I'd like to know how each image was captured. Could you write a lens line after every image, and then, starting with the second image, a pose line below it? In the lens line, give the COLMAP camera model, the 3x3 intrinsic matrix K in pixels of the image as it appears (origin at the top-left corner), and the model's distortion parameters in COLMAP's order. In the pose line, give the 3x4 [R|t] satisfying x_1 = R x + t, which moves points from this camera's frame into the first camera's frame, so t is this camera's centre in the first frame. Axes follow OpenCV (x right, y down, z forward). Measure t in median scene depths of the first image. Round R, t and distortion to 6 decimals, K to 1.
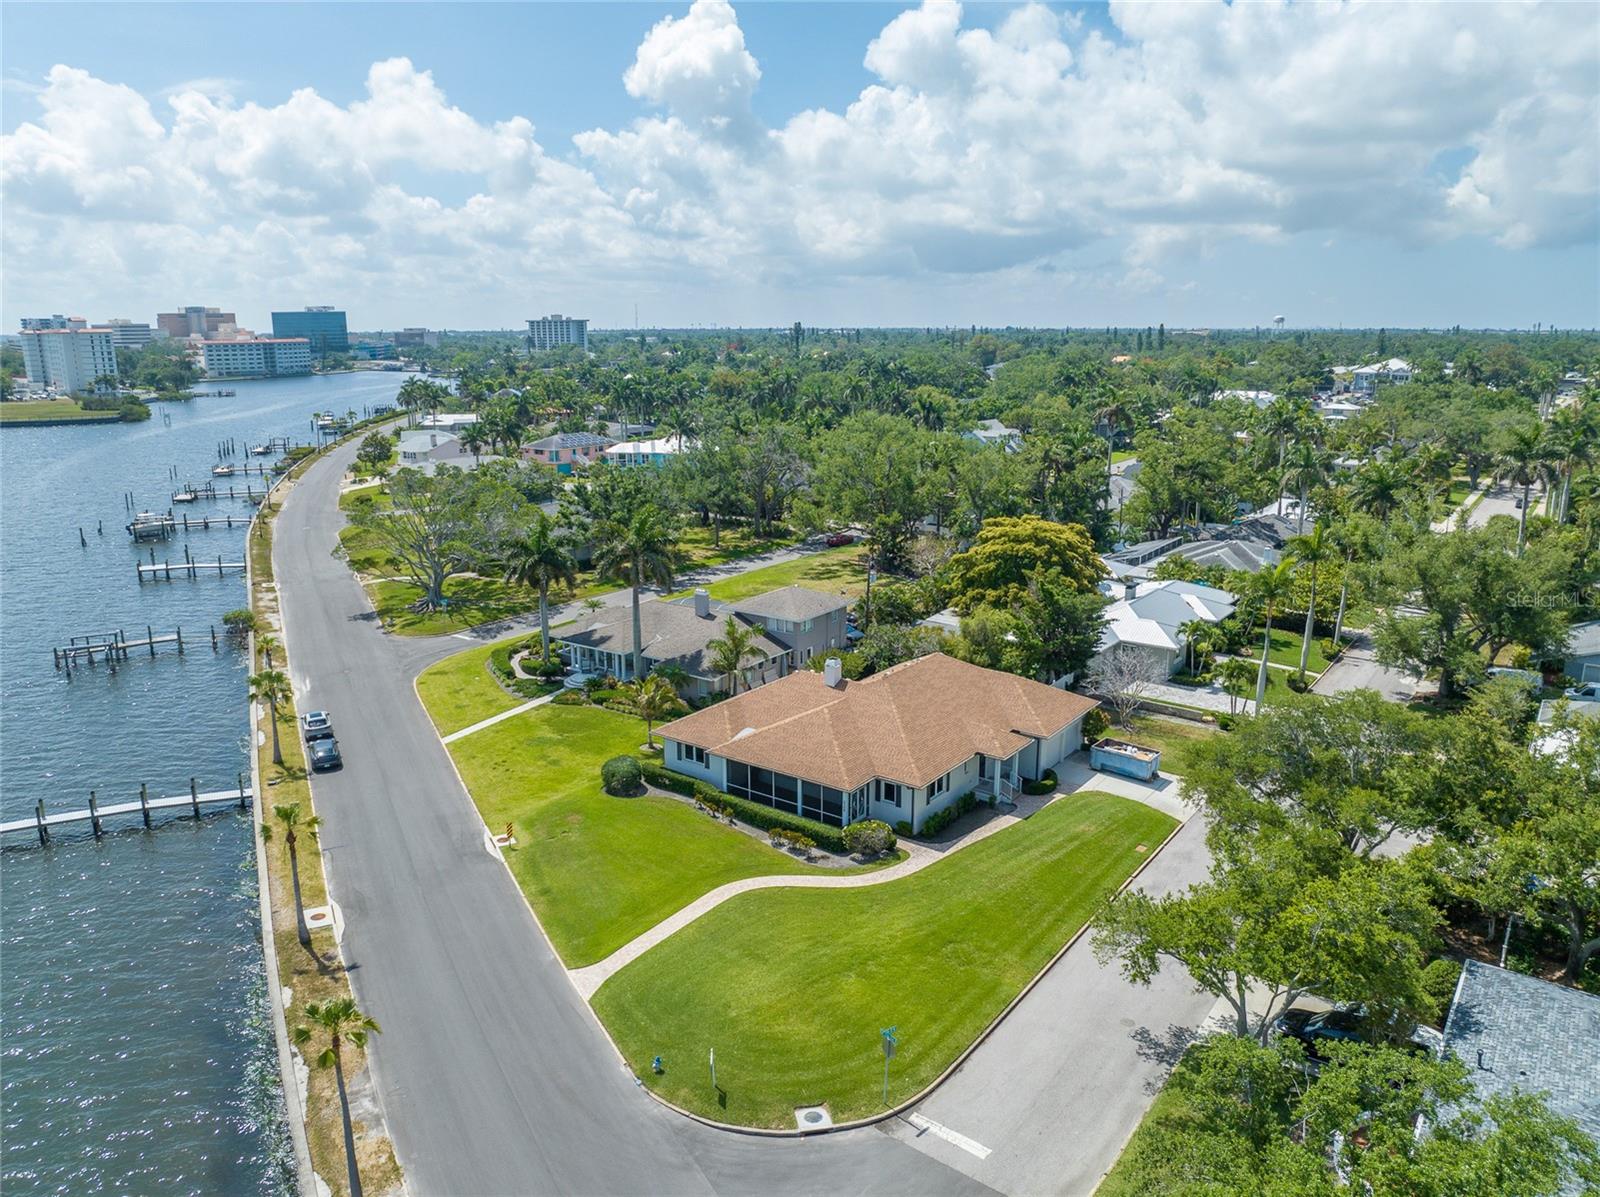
lens RADIAL K [[1122.5, 0, 811.7], [0, 1122.5, 597.5], [0, 0, 1]] dist [-0.045421, 0.013182]
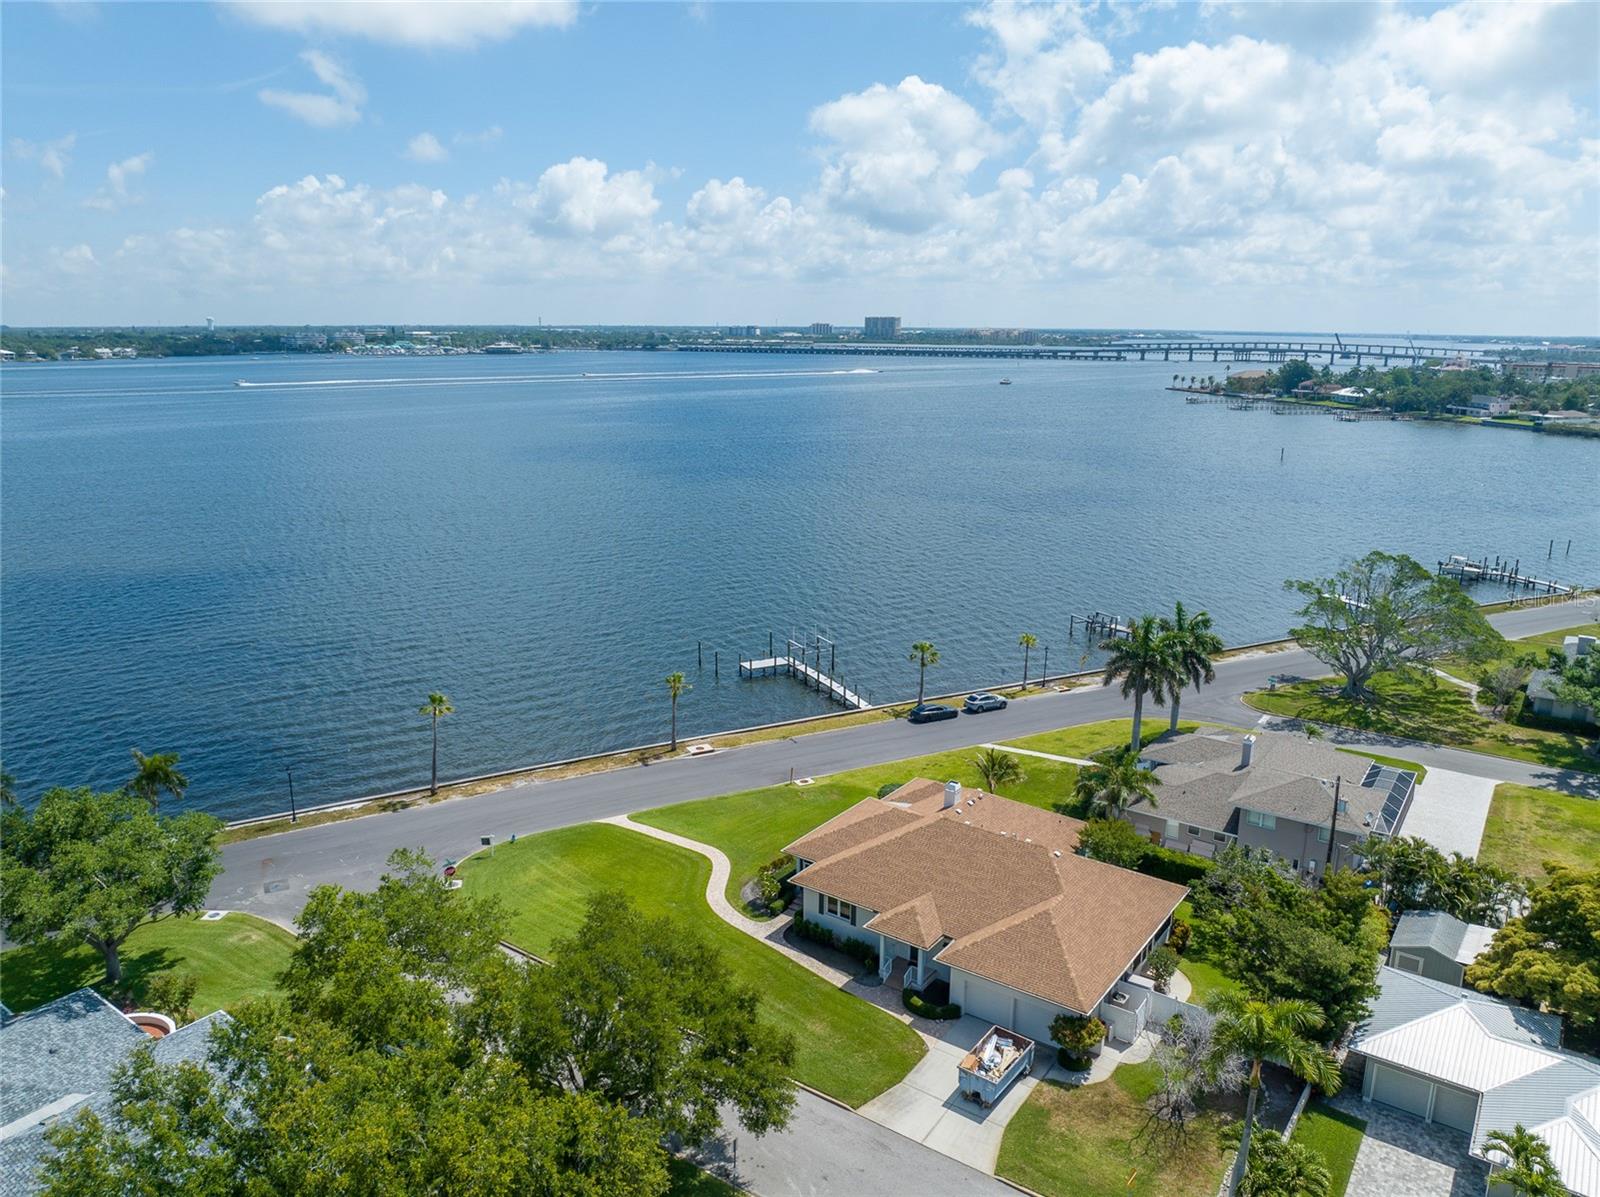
lens RADIAL K [[1122.5, 0, 802.8], [0, 1122.5, 601.4], [0, 0, 1]] dist [-0.045421, 0.013182]
pose [[0.009661, 0.248572, -0.968565, 0.821158], [-0.244270, 0.939852, 0.238767, -0.264281], [0.969659, 0.234284, 0.069799, 0.657882]]
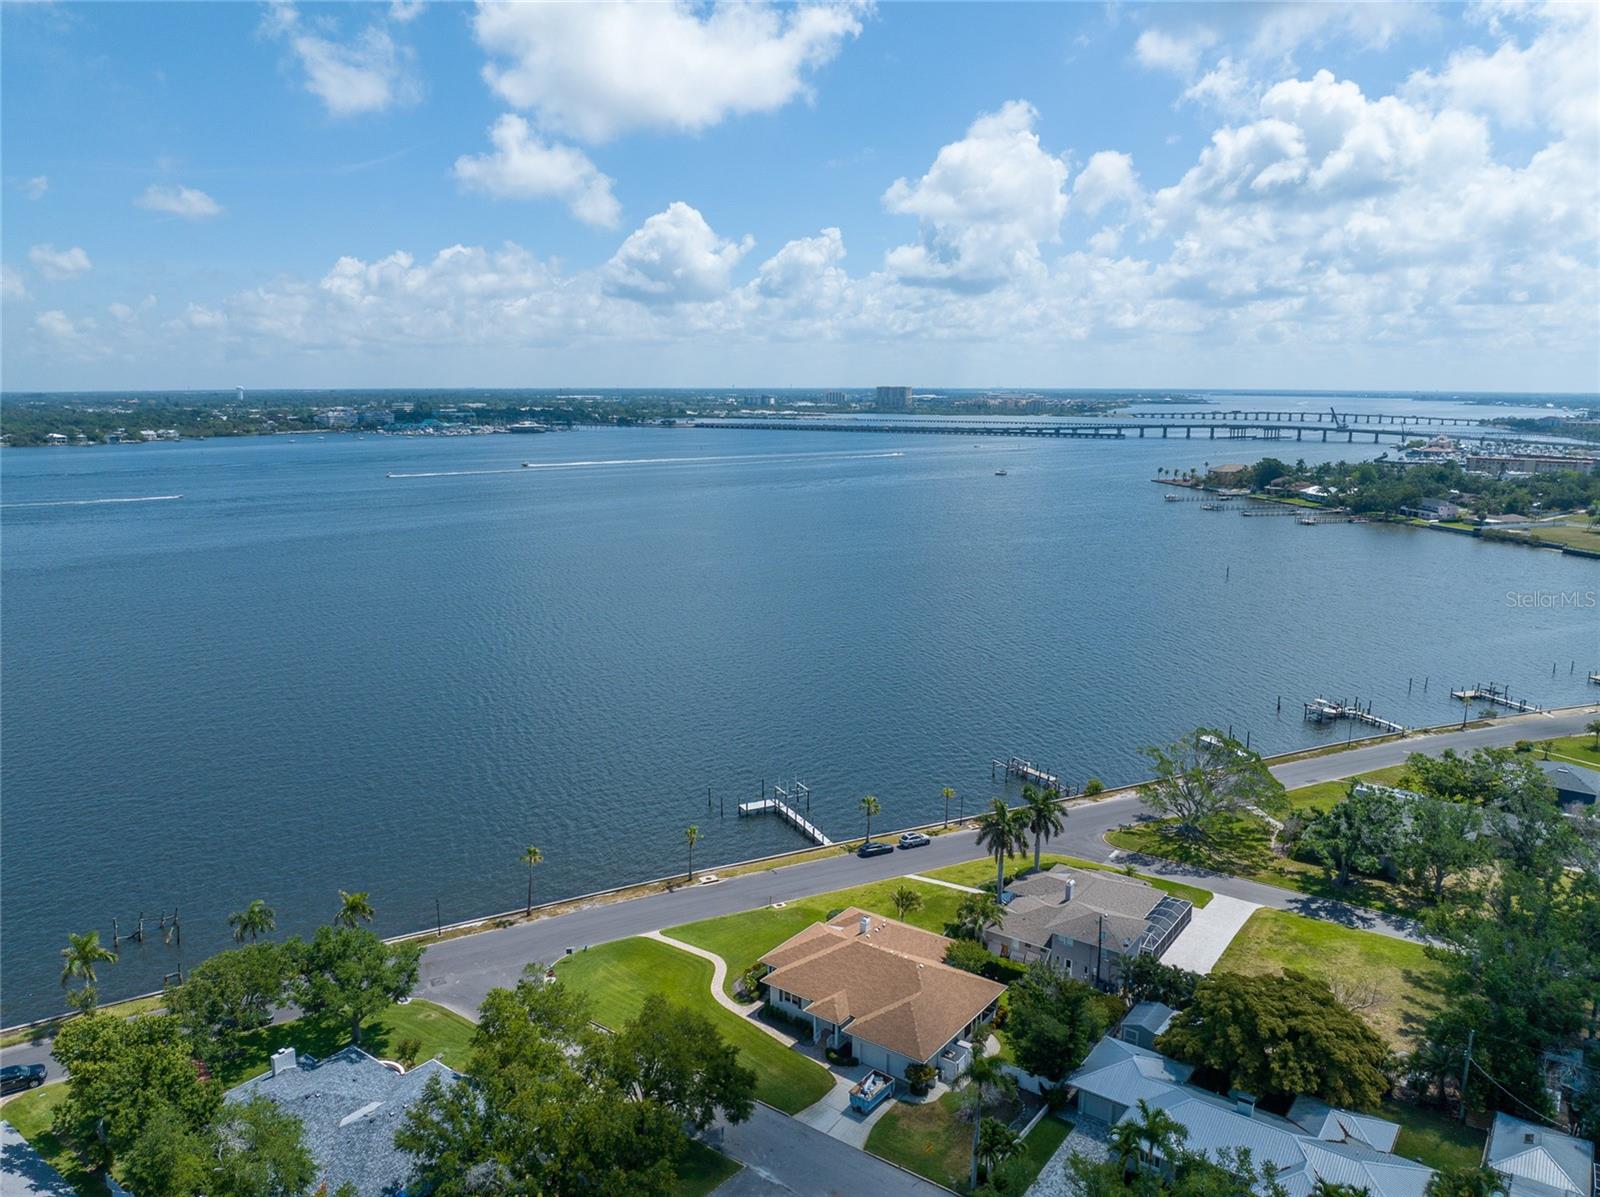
lens RADIAL K [[1122.5, 0, 796.5], [0, 1122.5, 601.2], [0, 0, 1]] dist [-0.045421, 0.013182]
pose [[-0.009085, 0.198552, -0.980048, 1.294775], [-0.236144, 0.951941, 0.195047, -0.575401], [0.971676, 0.233205, 0.038238, 0.637825]]
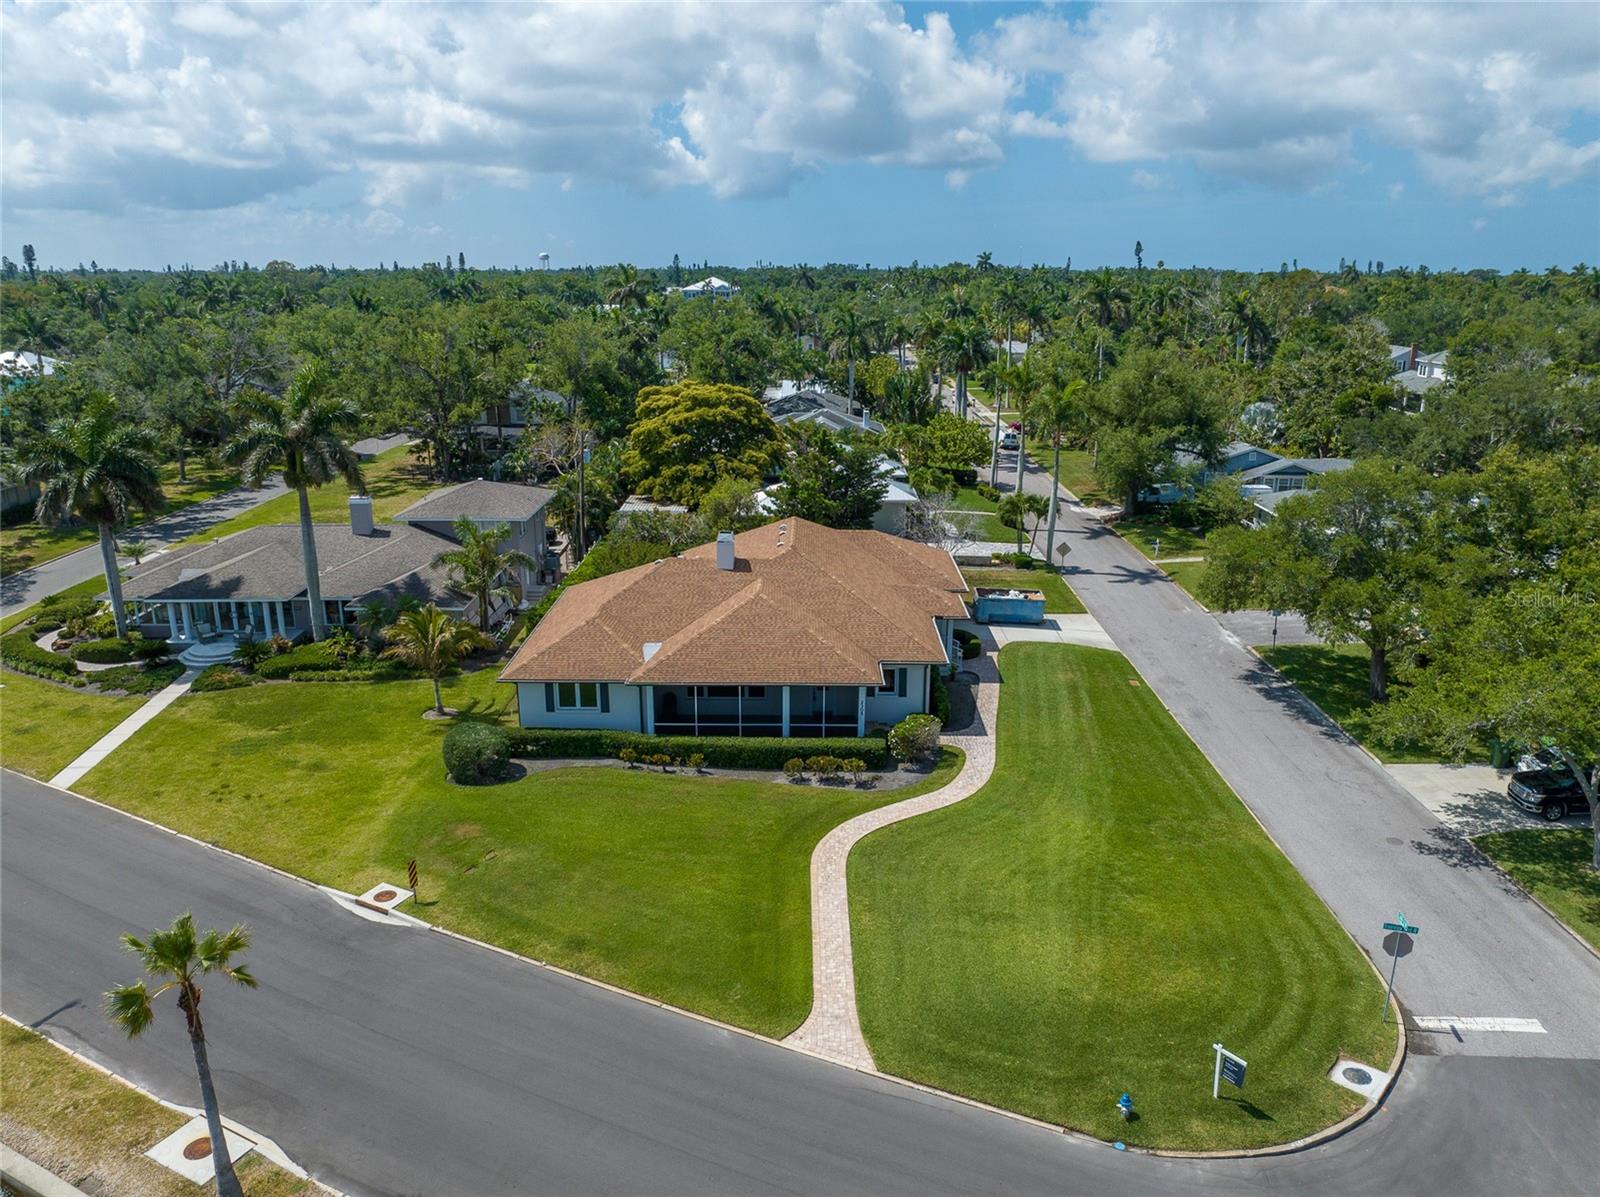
lens RADIAL K [[1122.5, 0, 804.6], [0, 1122.5, 566.5], [0, 0, 1]] dist [-0.045421, 0.013182]
pose [[0.809613, -0.141909, 0.569551, -0.314255], [0.129499, 0.989609, 0.062488, 0.032621], [-0.572500, 0.023166, 0.819578, 0.315421]]
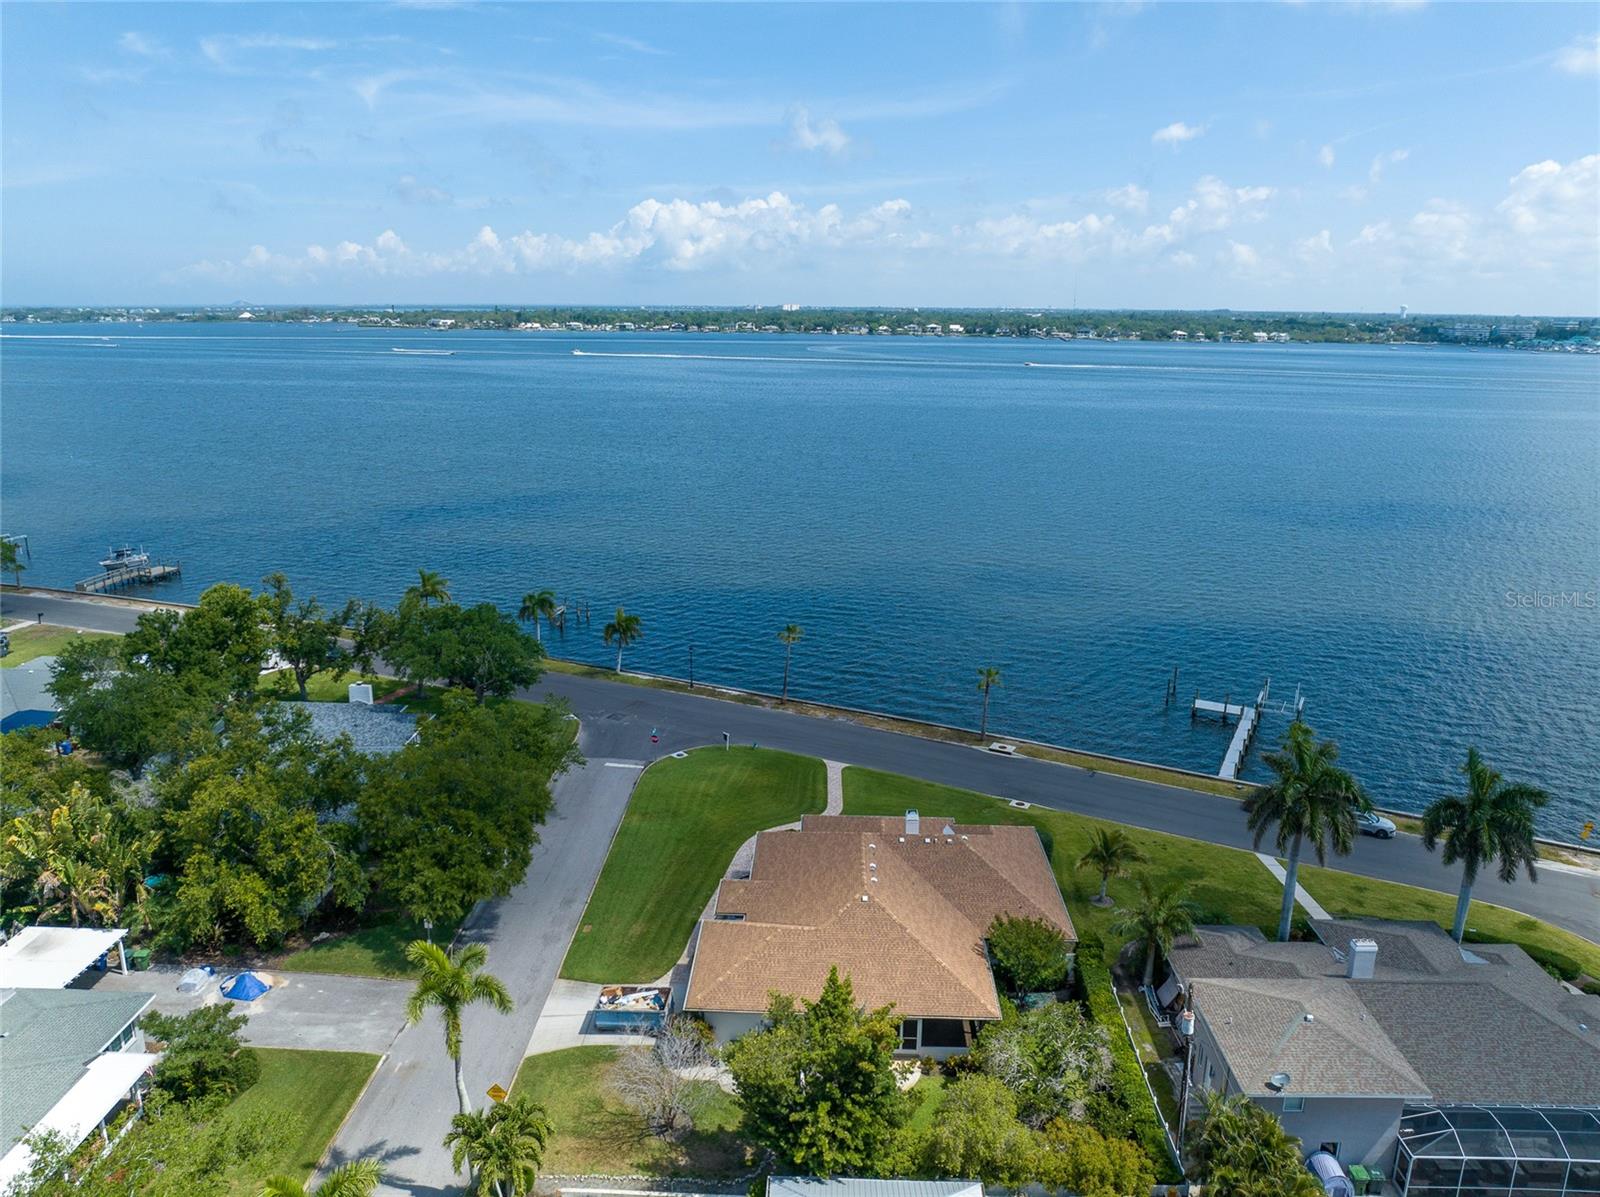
lens RADIAL K [[1122.5, 0, 794.0], [0, 1122.5, 591.5], [0, 0, 1]] dist [-0.045421, 0.013182]
pose [[-0.825246, 0.143568, -0.546222, 0.524640], [-0.134452, 0.889404, 0.436902, -0.454671], [0.548537, 0.433992, -0.714674, 1.342731]]
